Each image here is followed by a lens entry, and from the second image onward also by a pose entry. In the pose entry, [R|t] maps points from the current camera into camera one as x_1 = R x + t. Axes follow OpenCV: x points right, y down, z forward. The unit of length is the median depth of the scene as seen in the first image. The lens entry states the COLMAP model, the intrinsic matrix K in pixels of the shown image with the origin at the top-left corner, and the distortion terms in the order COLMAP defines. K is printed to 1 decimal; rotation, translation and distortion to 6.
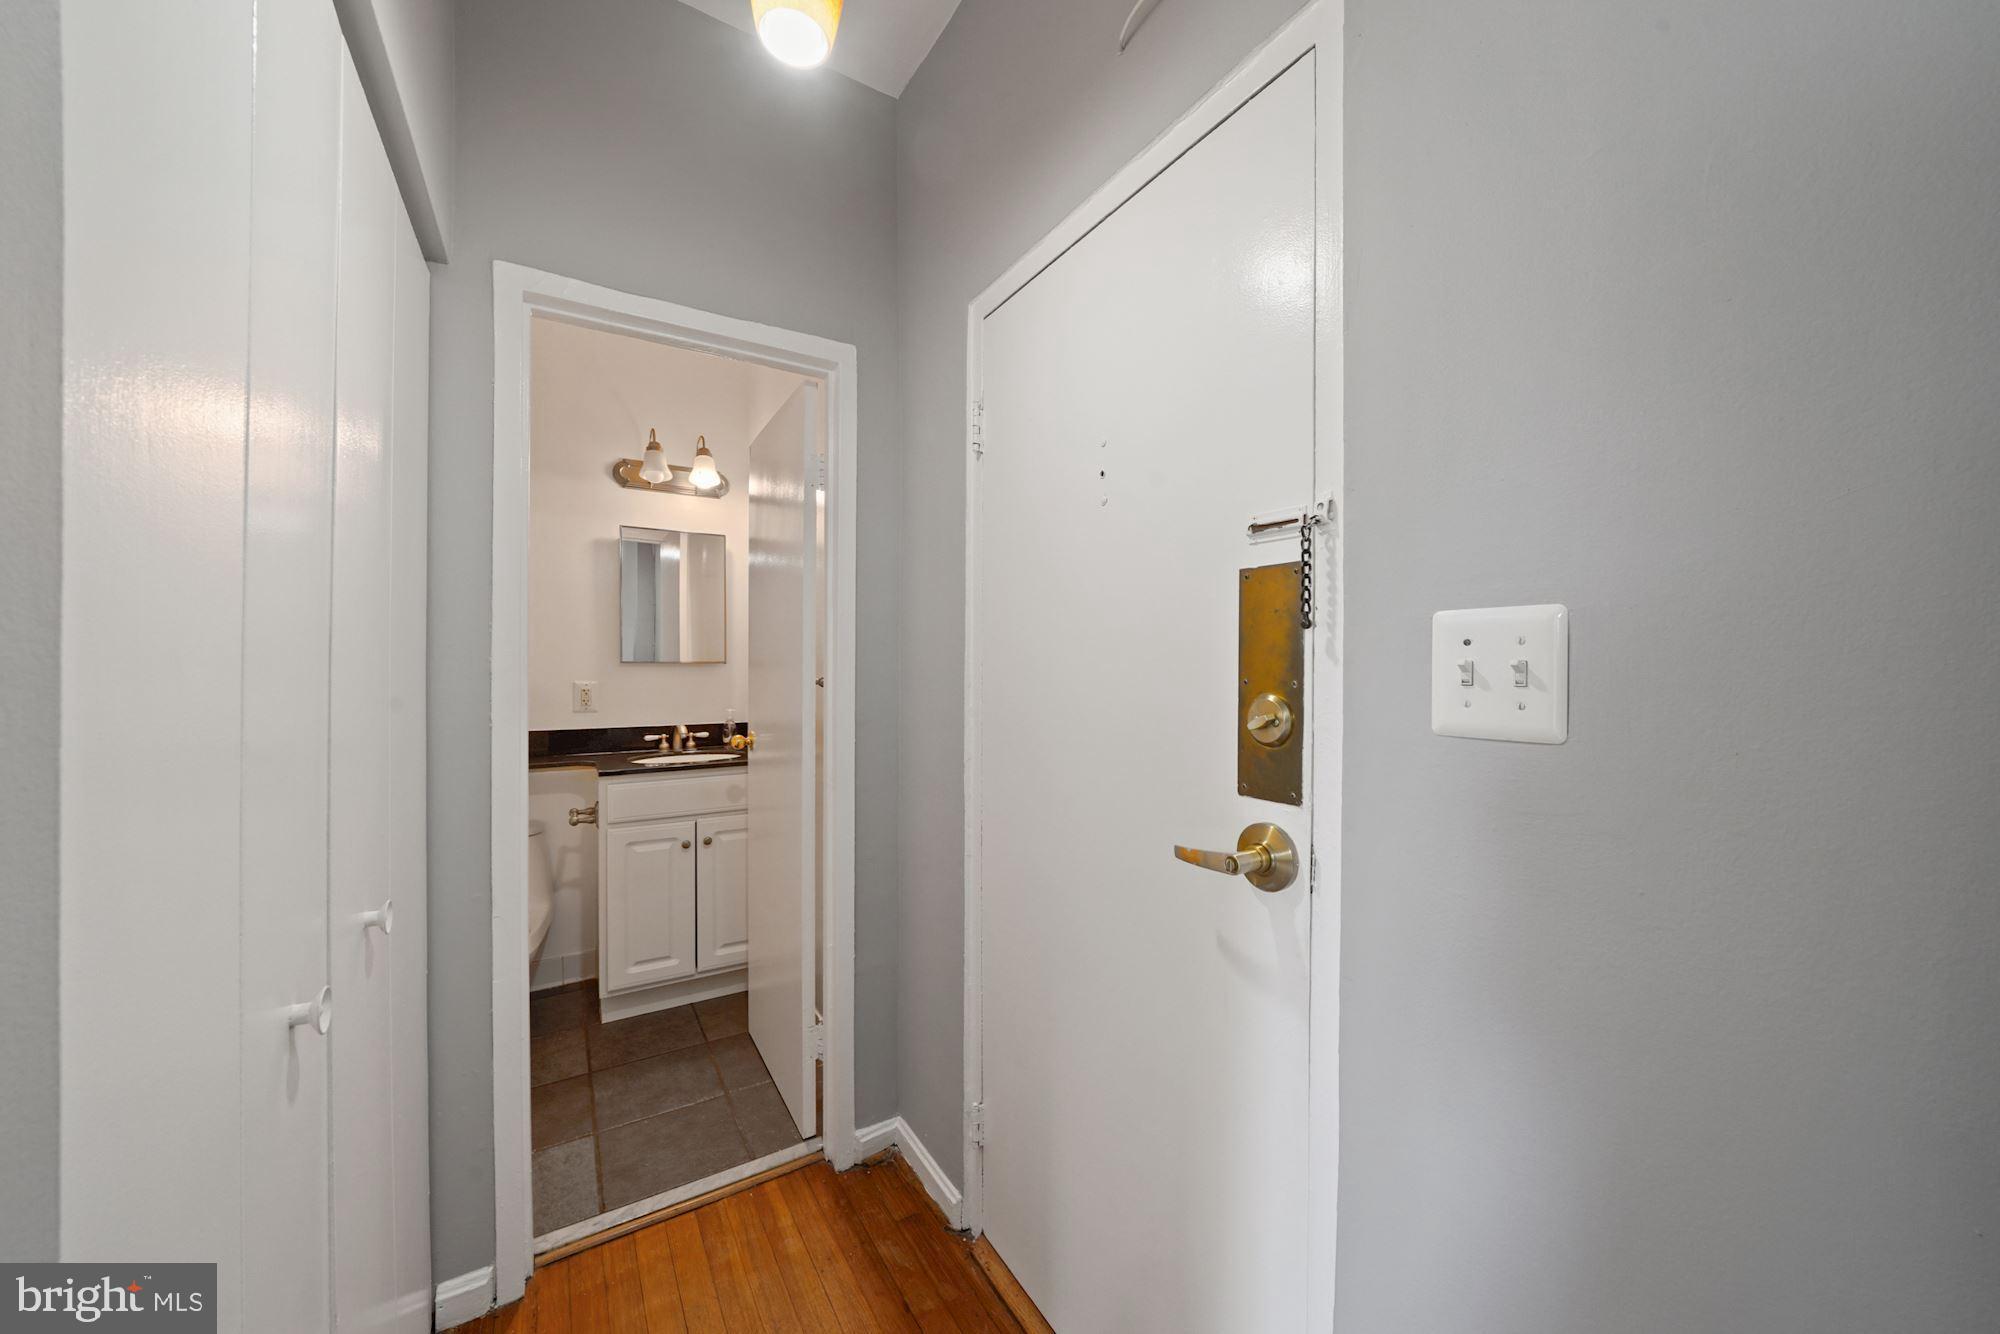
lens RADIAL K [[707.4, 0, 1007.3], [0, 707.4, 662.1], [0, 0, 1]] dist [-0.000739, -0.000031]
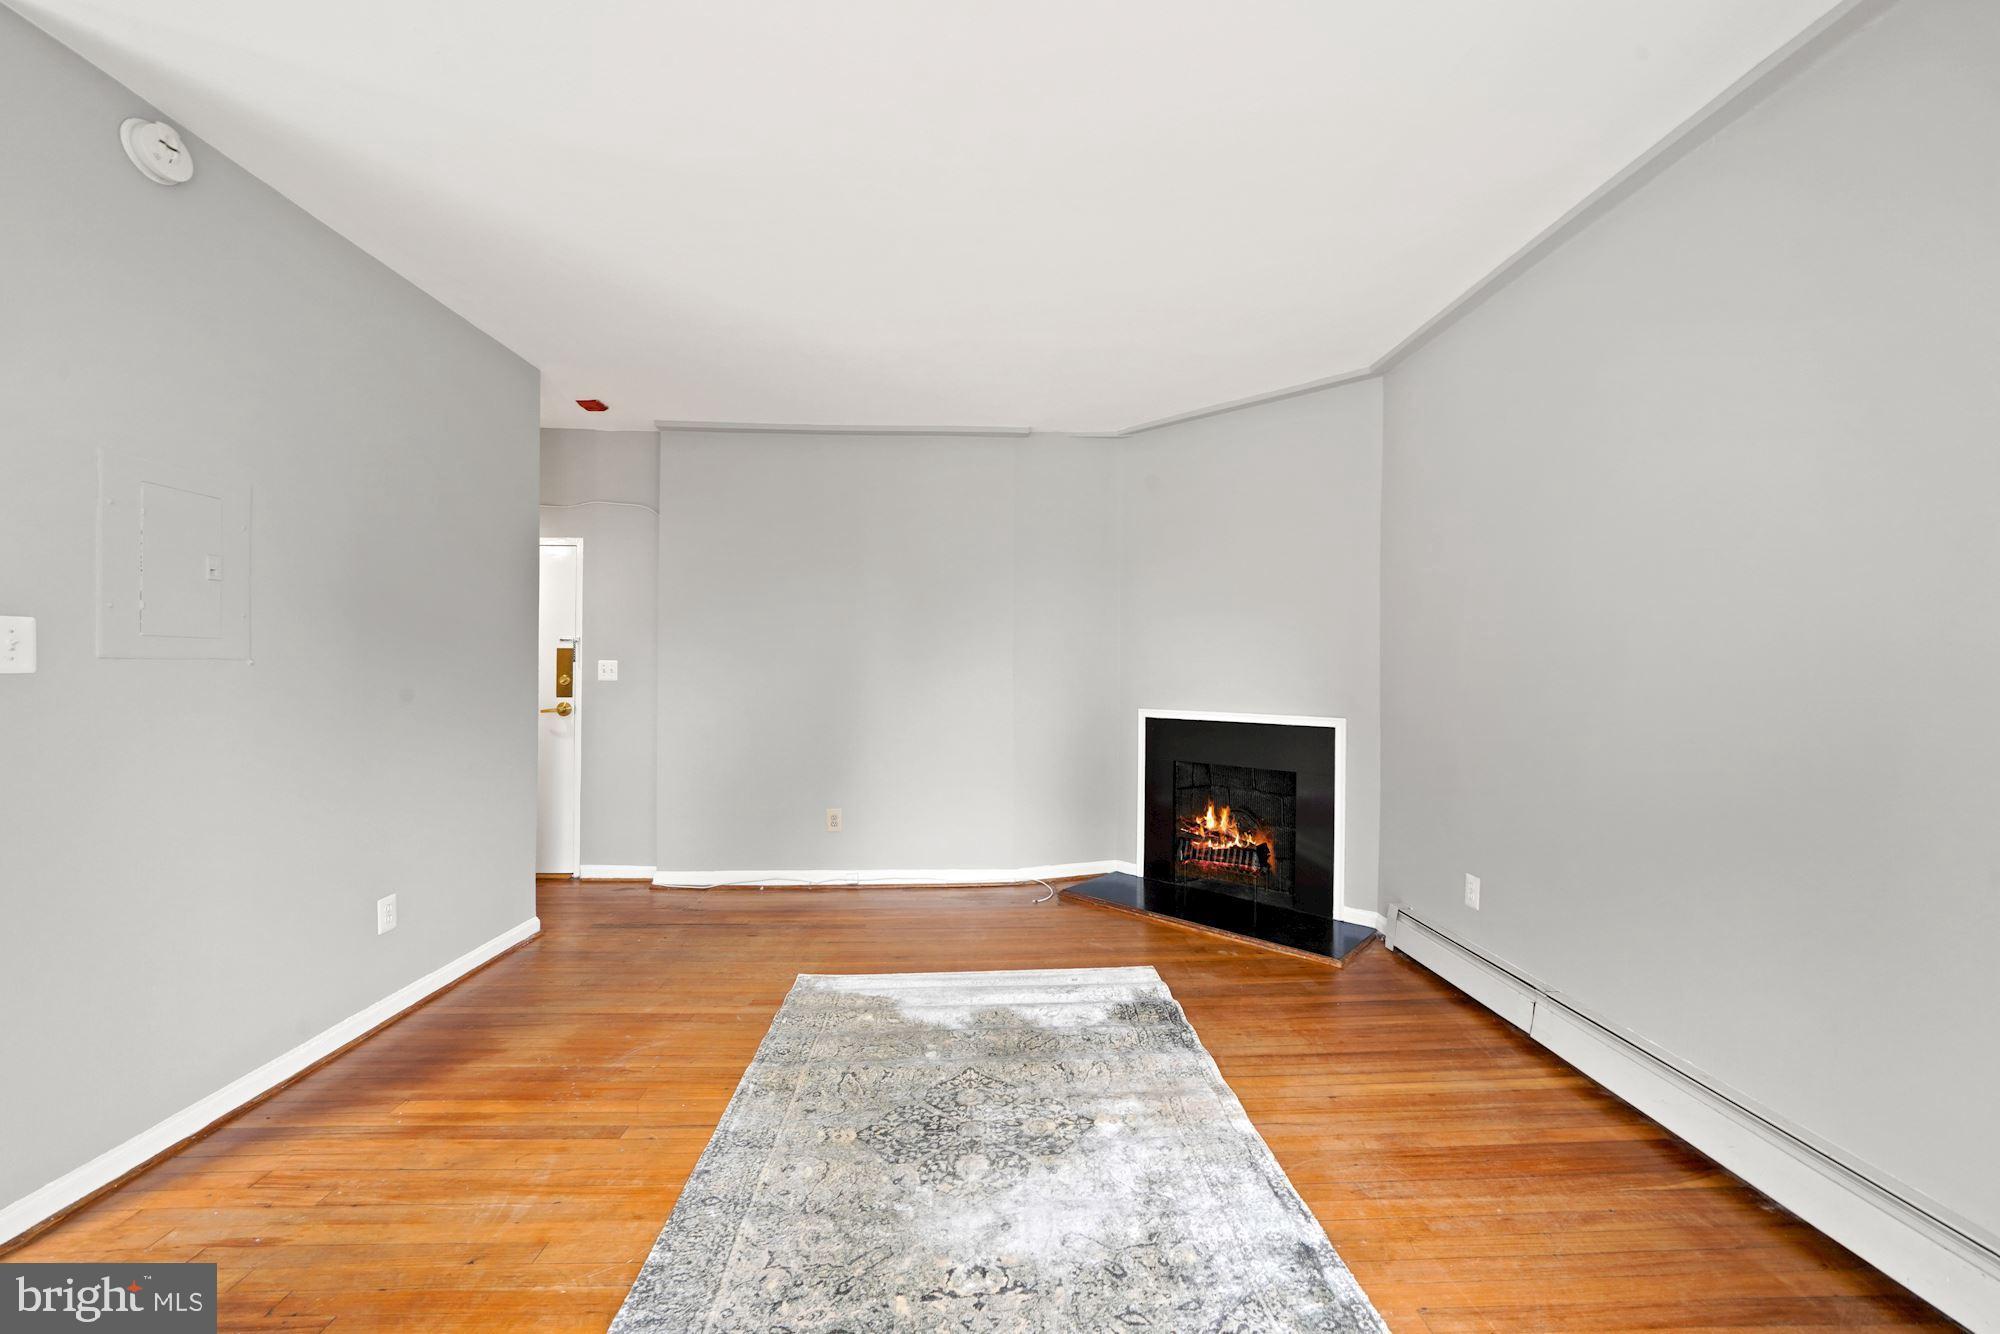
lens RADIAL K [[764.5, 0, 1001.7], [0, 764.5, 665.7], [0, 0, 1]] dist [-0.003411, -0.000076]
pose [[0.511073, 0.006731, 0.859511, -0.915697], [-0.008675, 0.999959, -0.002673, -0.010808], [-0.859493, -0.006090, 0.511111, -1.495286]]
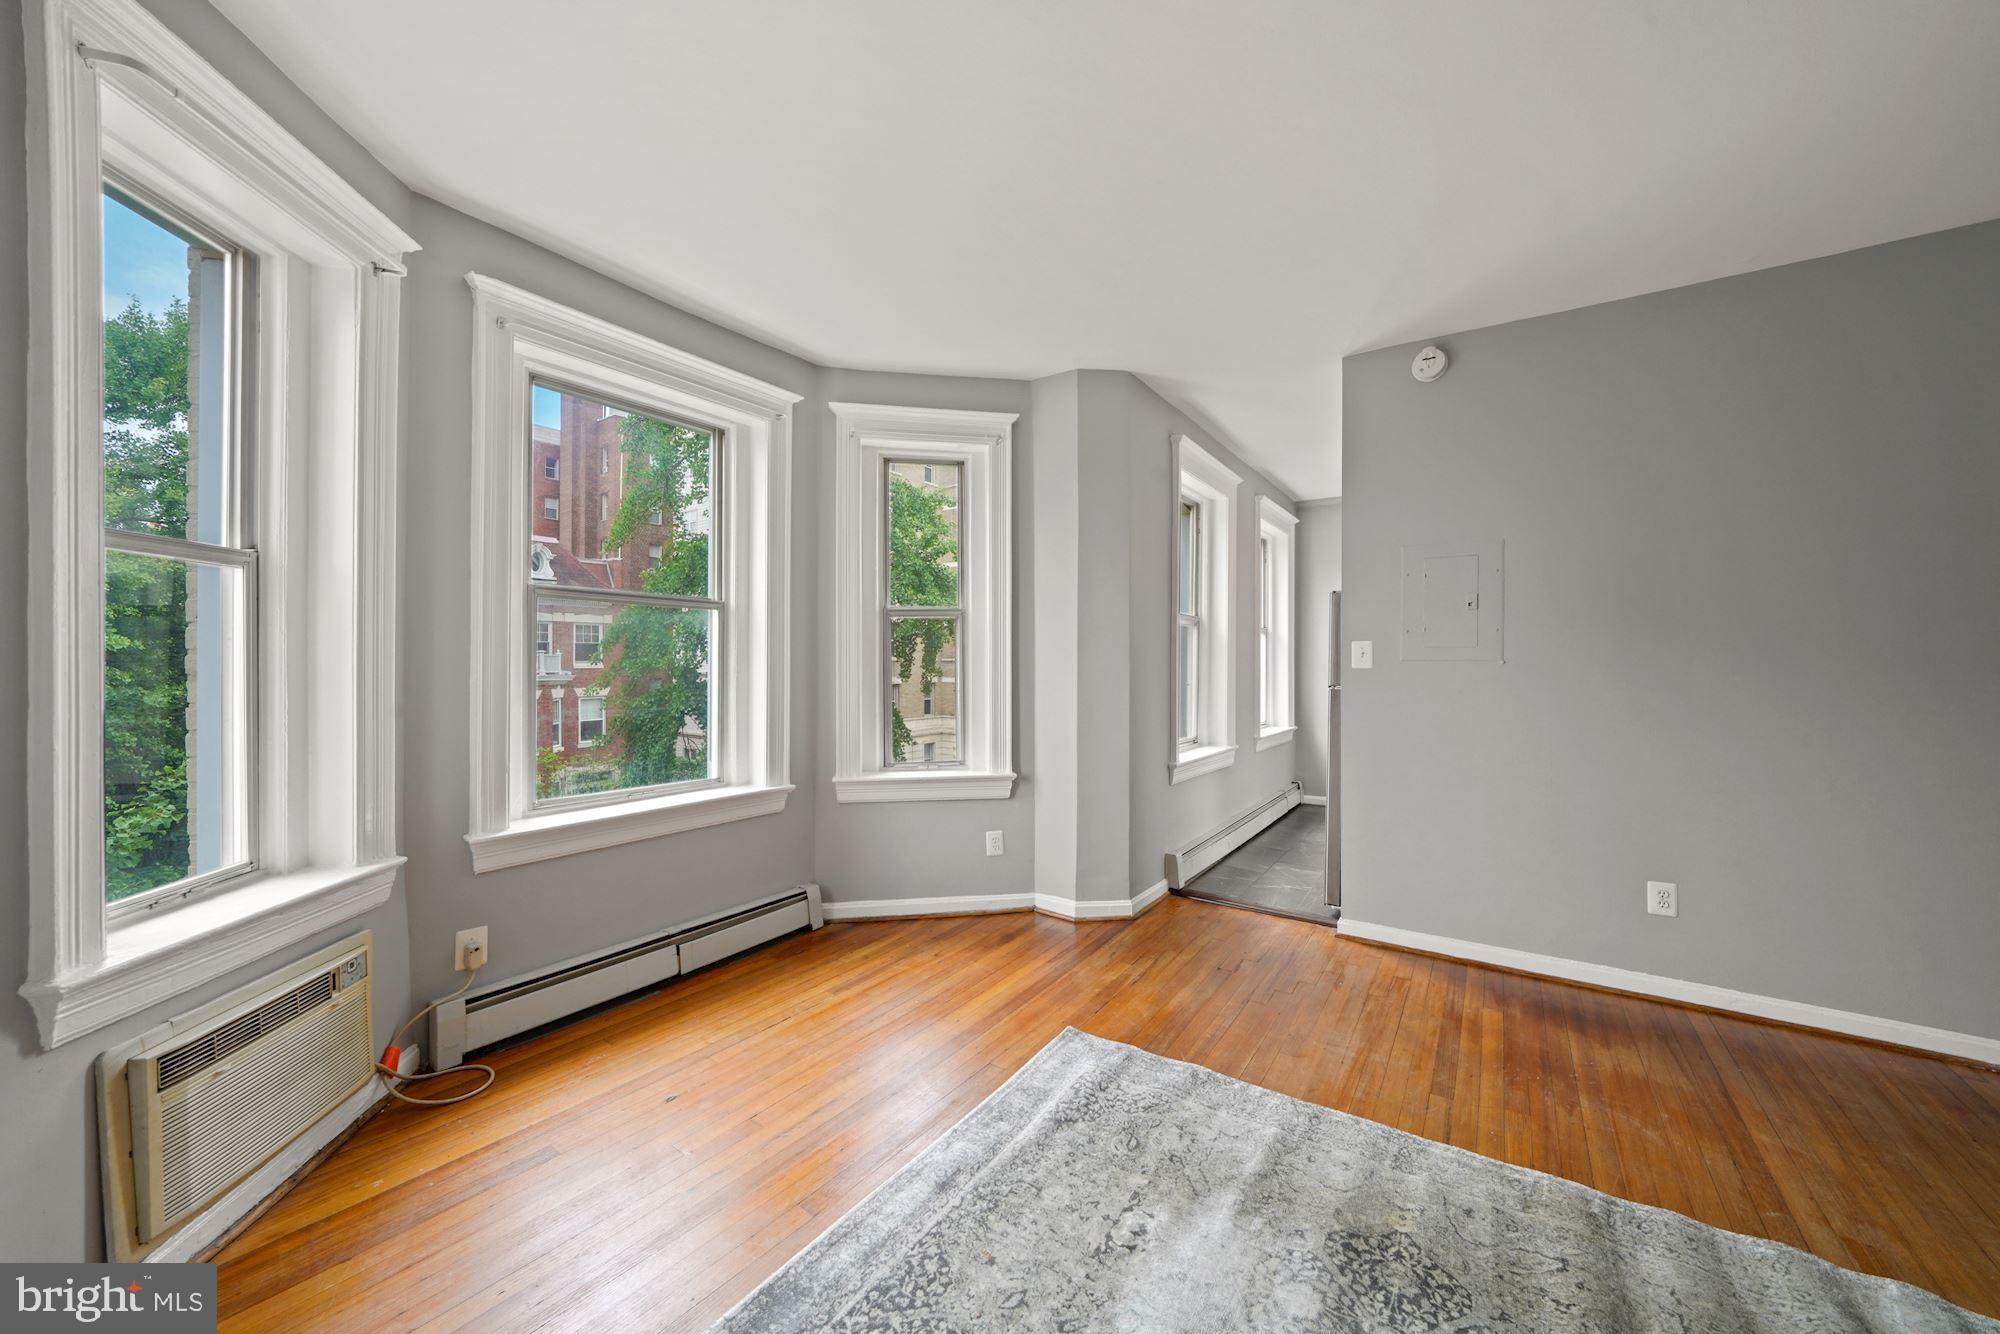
lens RADIAL K [[711.3, 0, 1017.3], [0, 711.3, 660.7], [0, 0, 1]] dist [-0.022571, 0.003476]
pose [[0.393235, -0.000396, -0.919438, 0.180038], [-0.000013, 1.000000, -0.000436, -0.010996], [0.919438, 0.000183, 0.393235, -1.499557]]
